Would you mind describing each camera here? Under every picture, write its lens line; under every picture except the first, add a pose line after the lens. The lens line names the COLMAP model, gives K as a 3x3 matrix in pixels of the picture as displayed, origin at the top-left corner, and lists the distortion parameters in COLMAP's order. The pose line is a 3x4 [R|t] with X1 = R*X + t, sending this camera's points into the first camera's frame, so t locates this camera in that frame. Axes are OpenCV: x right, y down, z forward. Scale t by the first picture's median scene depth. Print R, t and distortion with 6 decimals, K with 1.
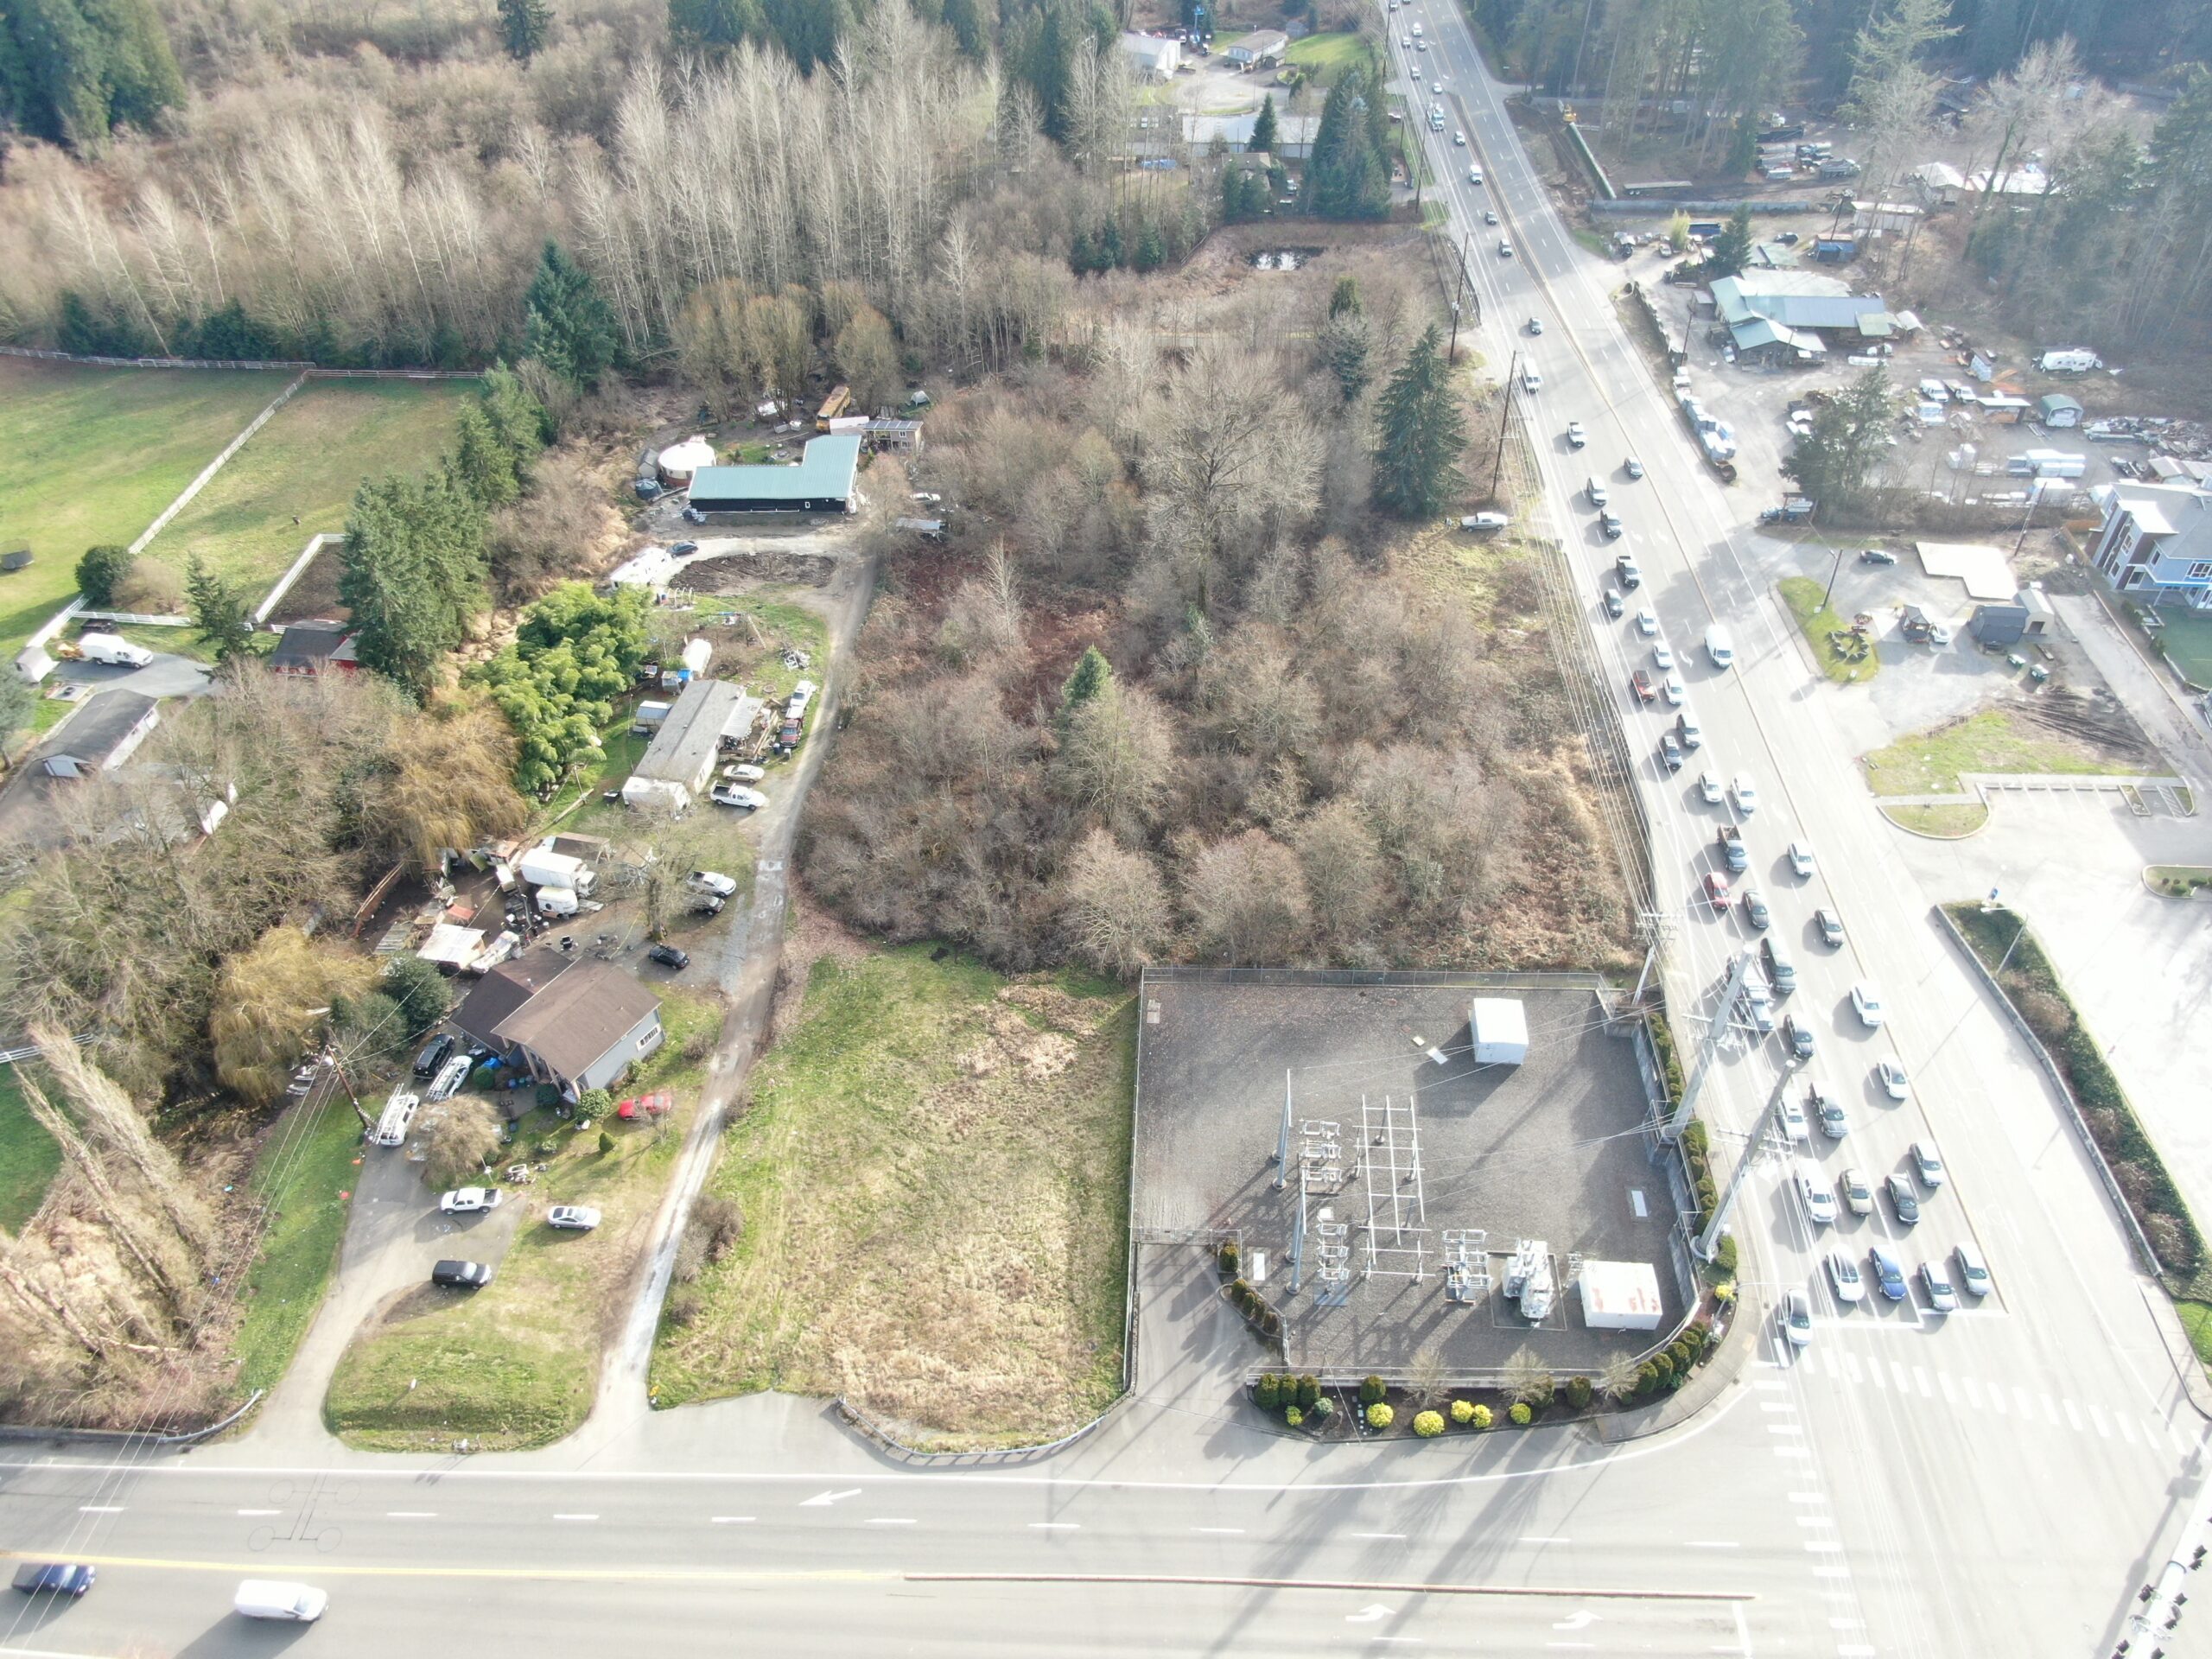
lens RADIAL K [[1561.0, 0, 1098.0], [0, 1561.0, 837.3], [0, 0, 1]] dist [-0.021680, 0.008872]
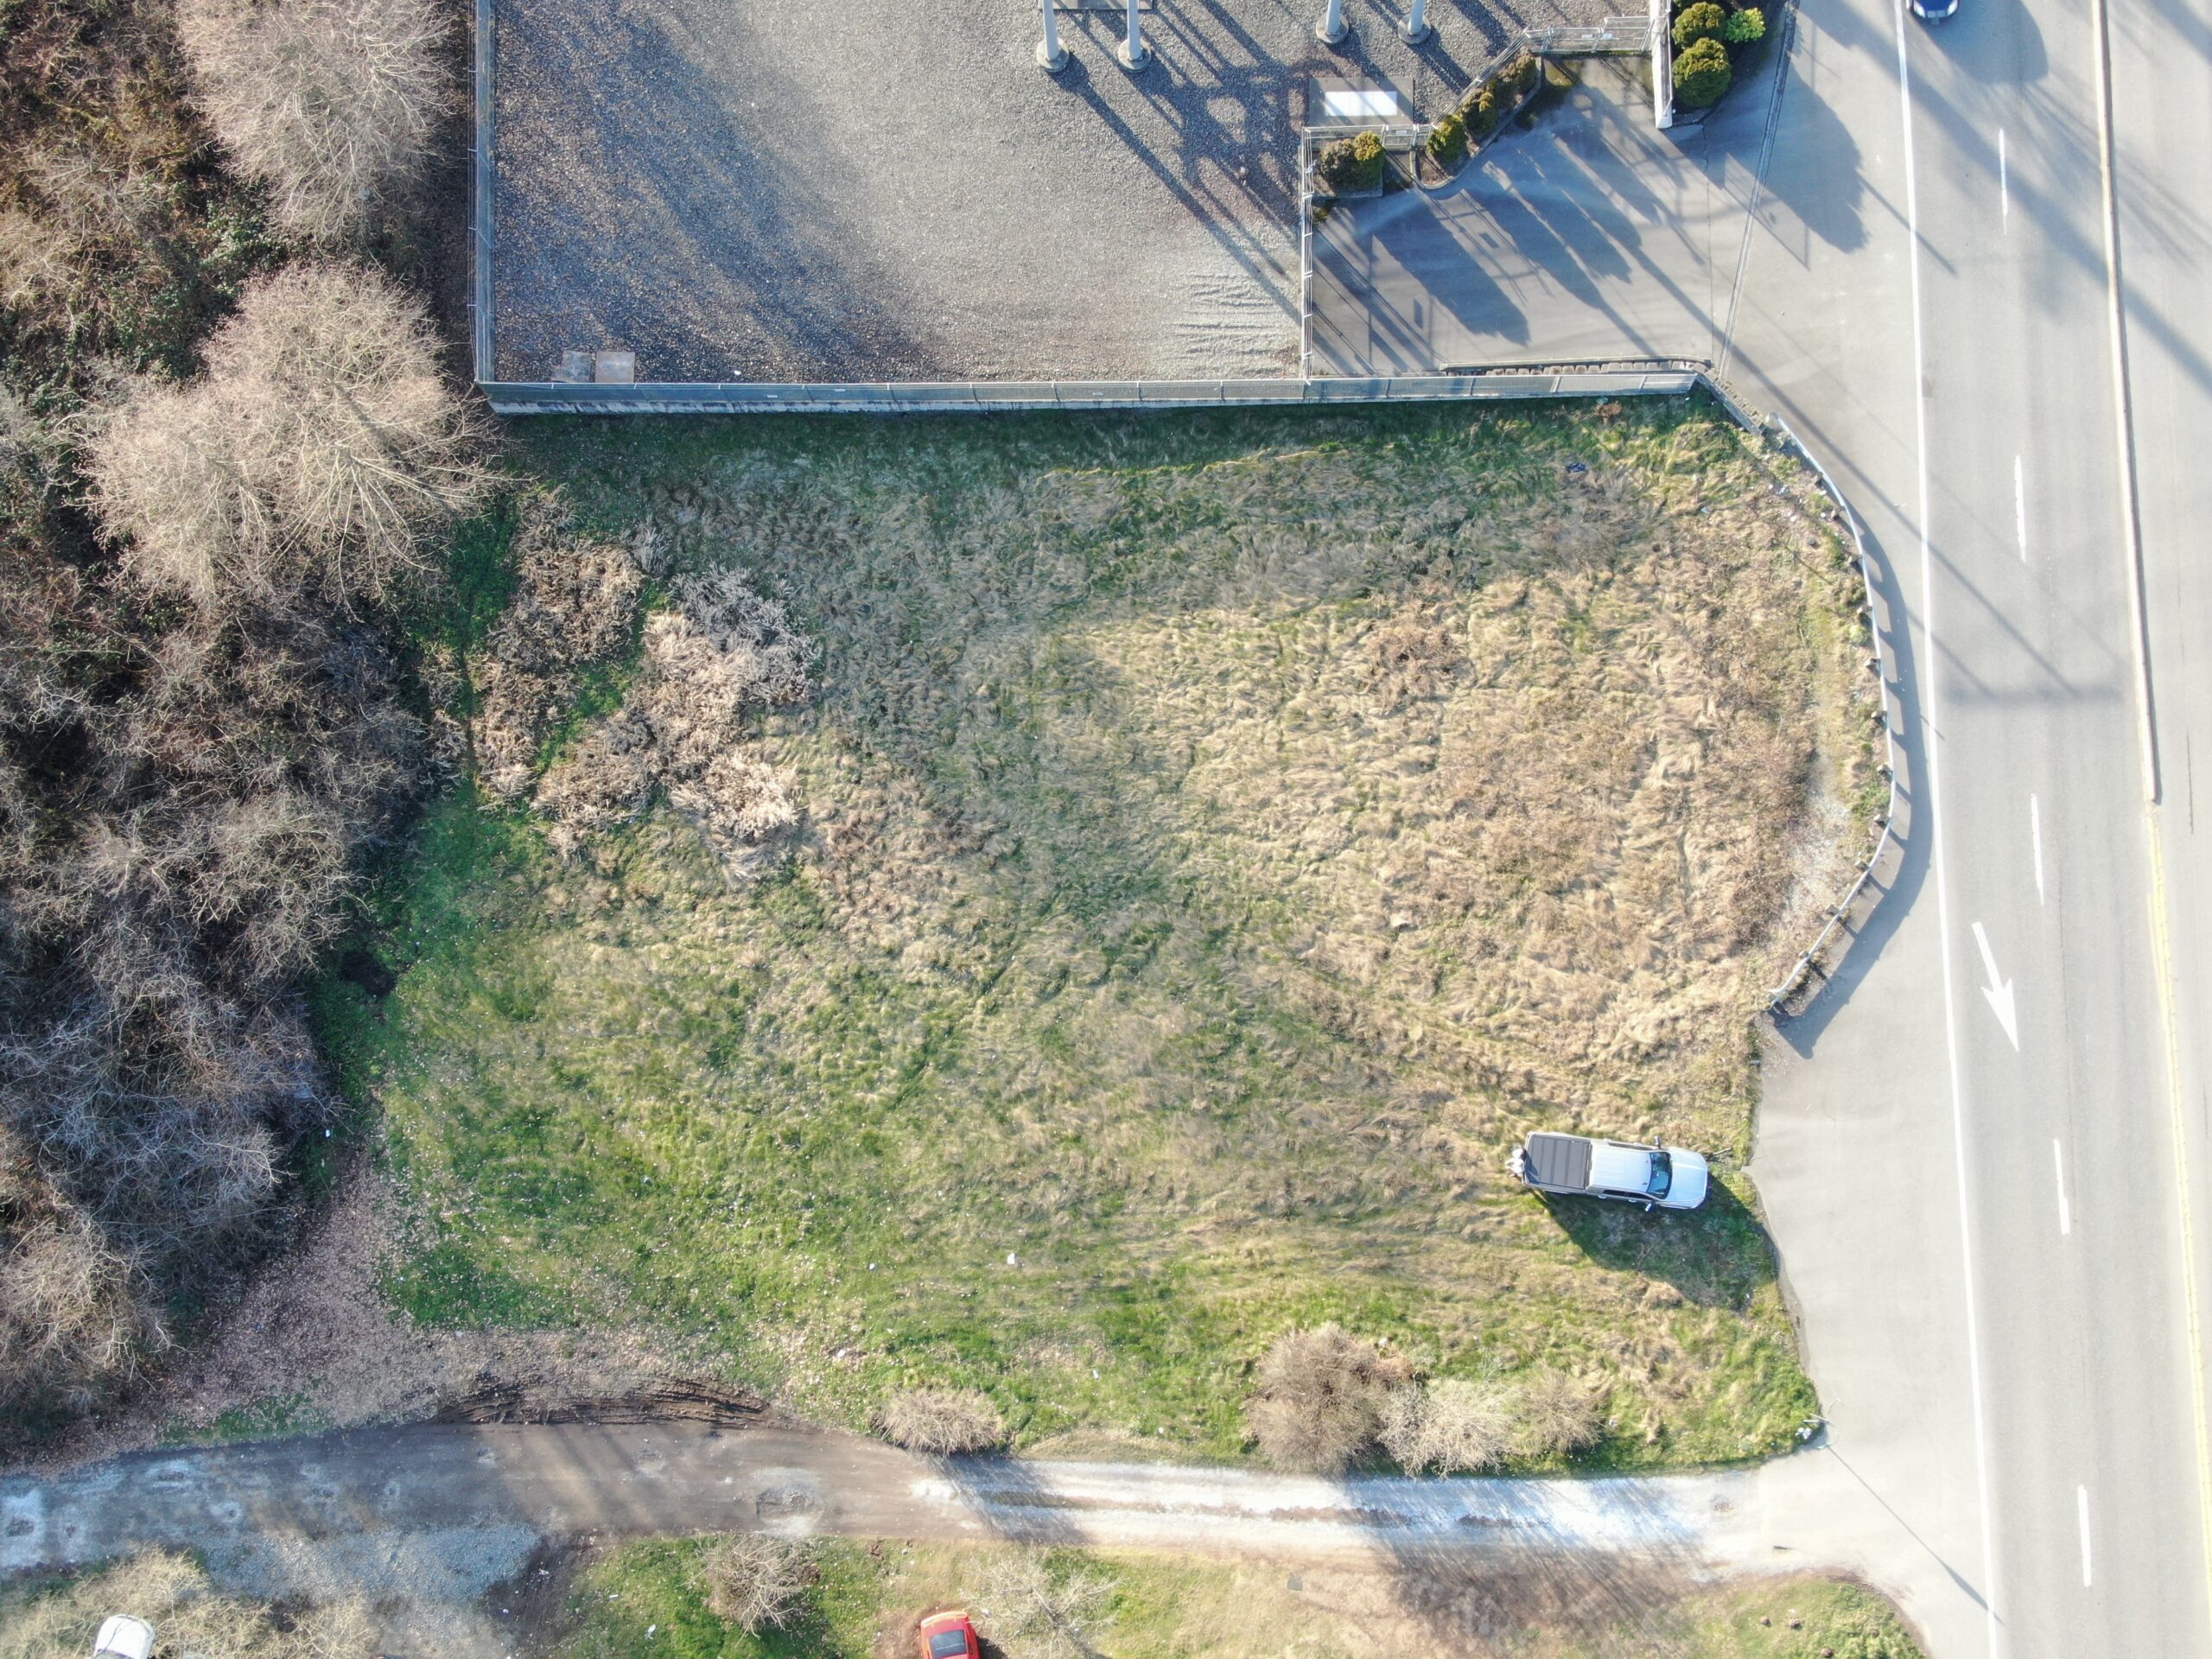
lens RADIAL K [[3029.9, 0, 1104.4], [0, 3029.9, 815.7], [0, 0, 1]] dist [0.201717, 0.000000]
pose [[-0.047688, -0.987831, 0.148040, -0.216728], [0.703047, 0.072086, 0.707480, -0.368773], [-0.709542, 0.137818, 0.691054, 0.483360]]
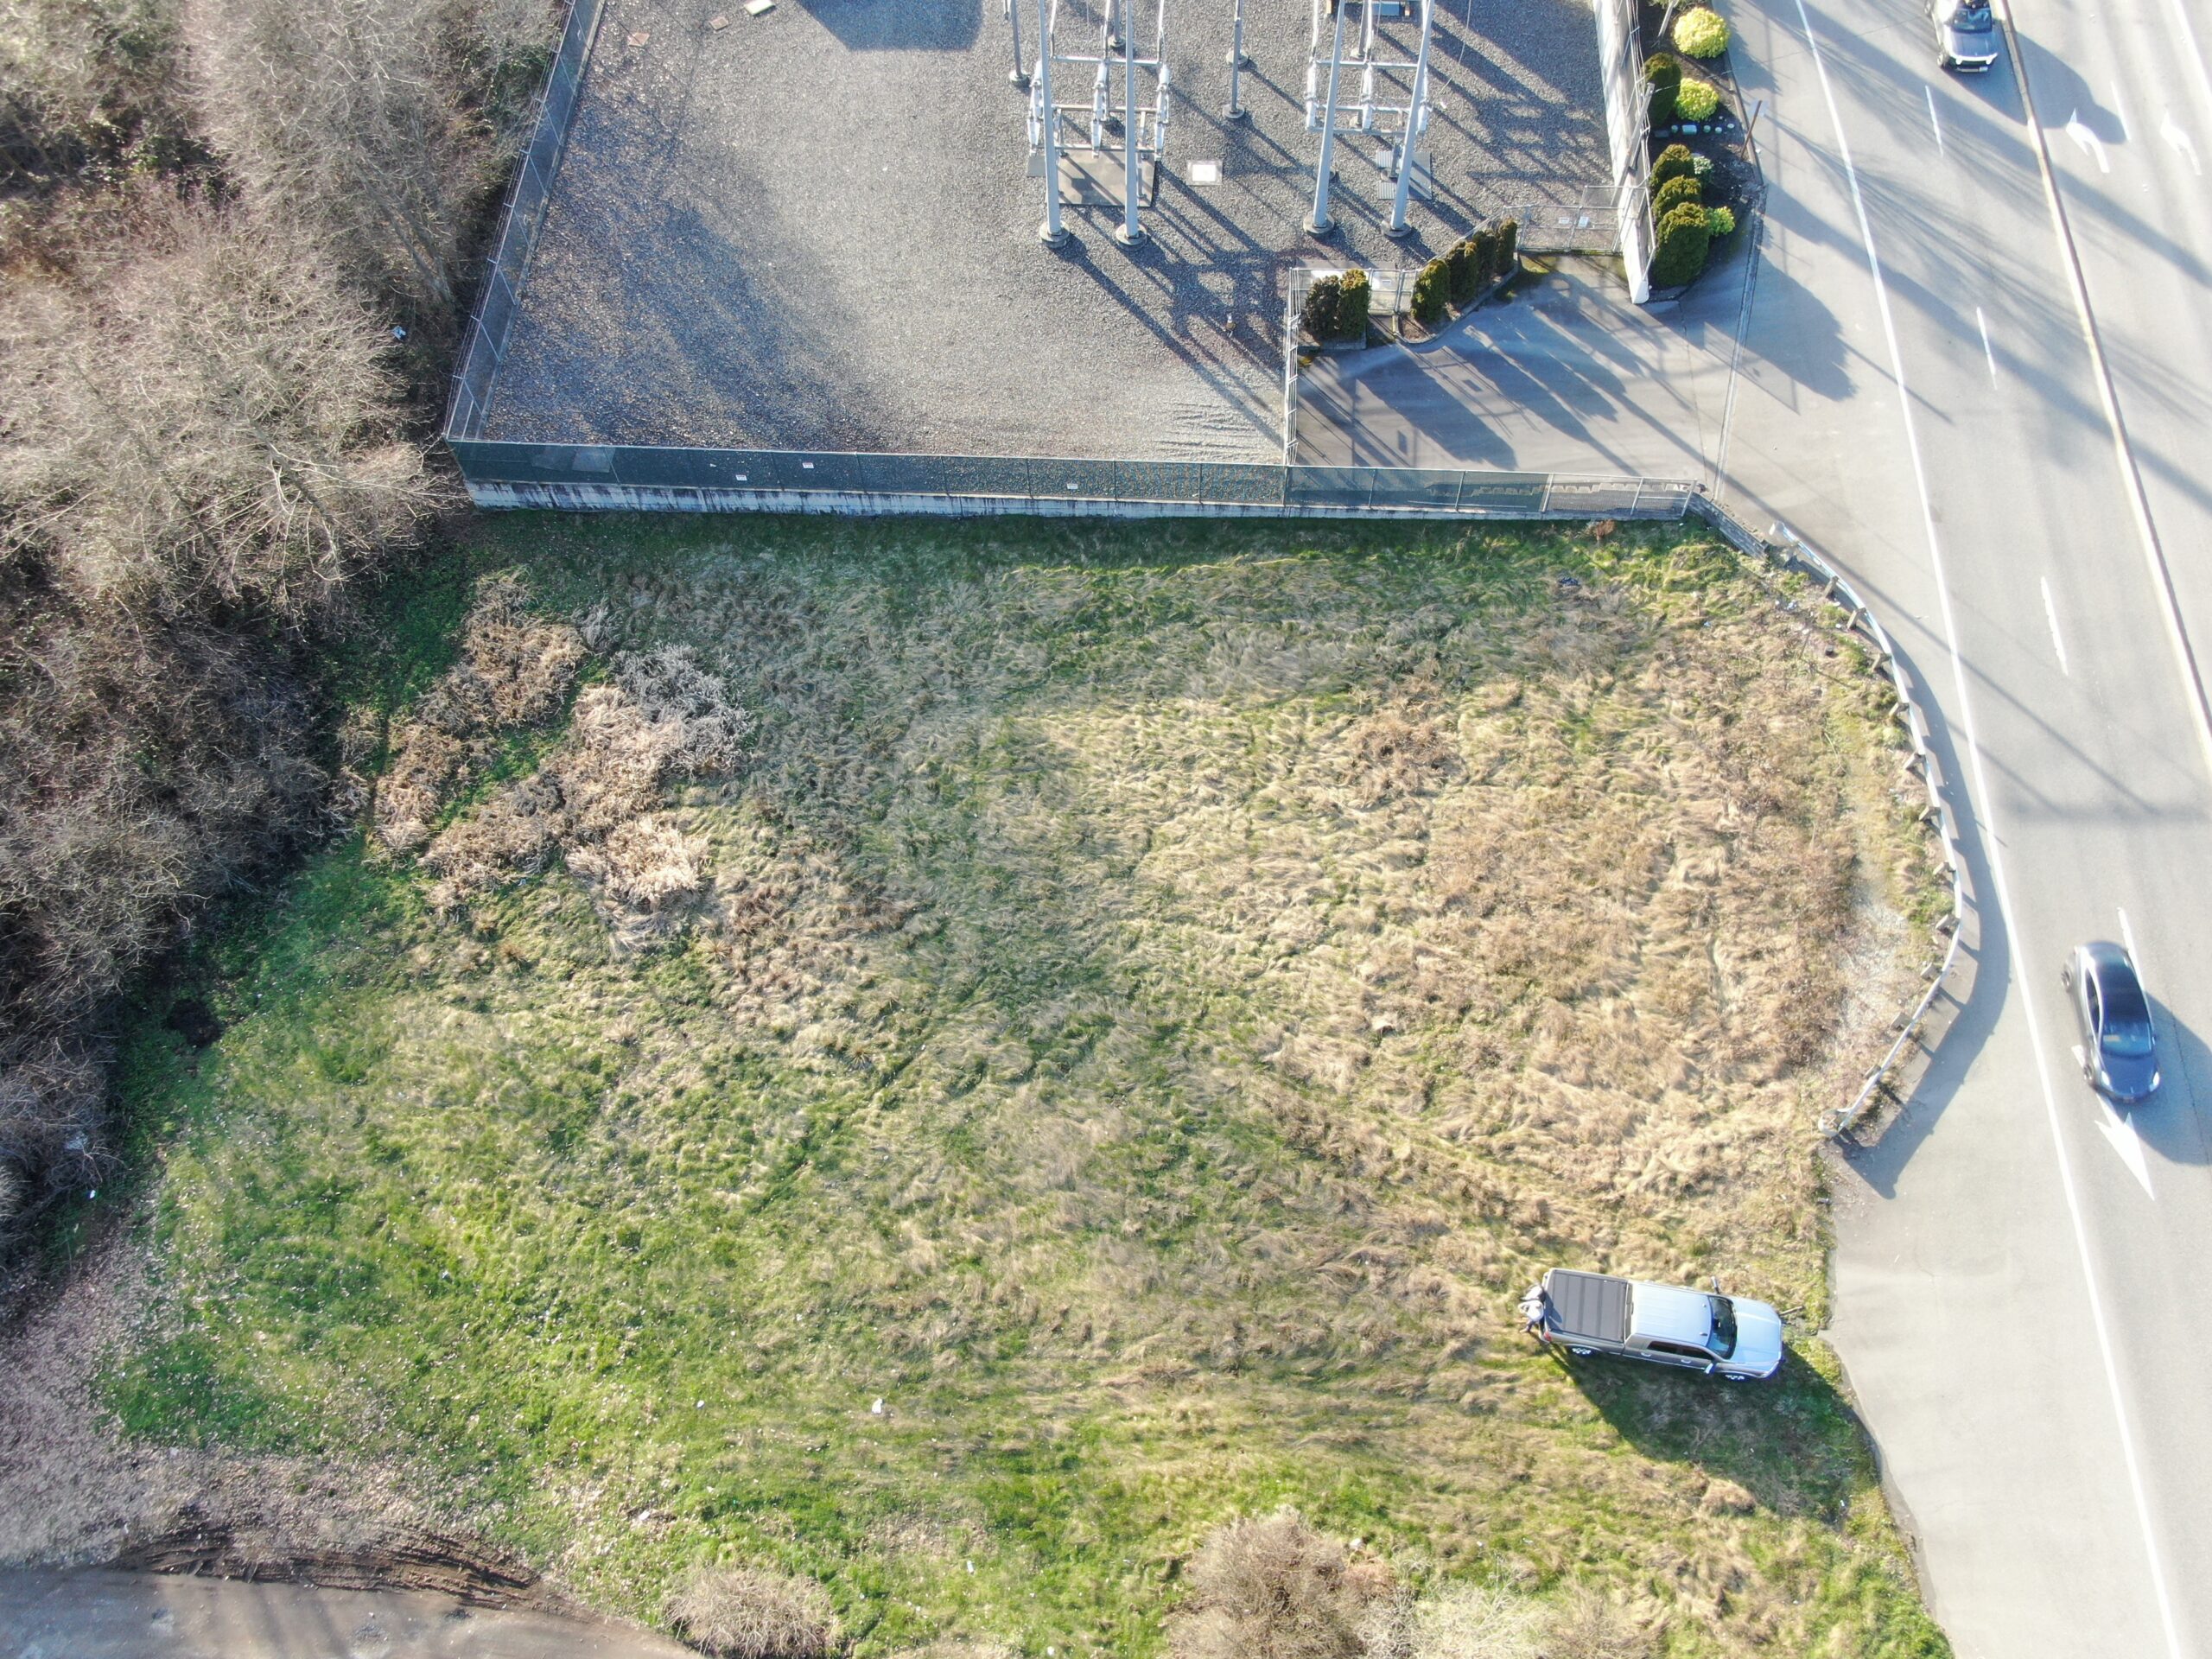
lens RADIAL K [[1723.4, 0, 1099.9], [0, 1723.4, 822.3], [0, 0, 1]] dist [-0.027580, 0.025672]
pose [[0.019513, -0.877147, 0.479825, -0.277064], [0.700056, 0.354626, 0.619808, -0.029521], [-0.713821, 0.323810, 0.620972, 0.789620]]
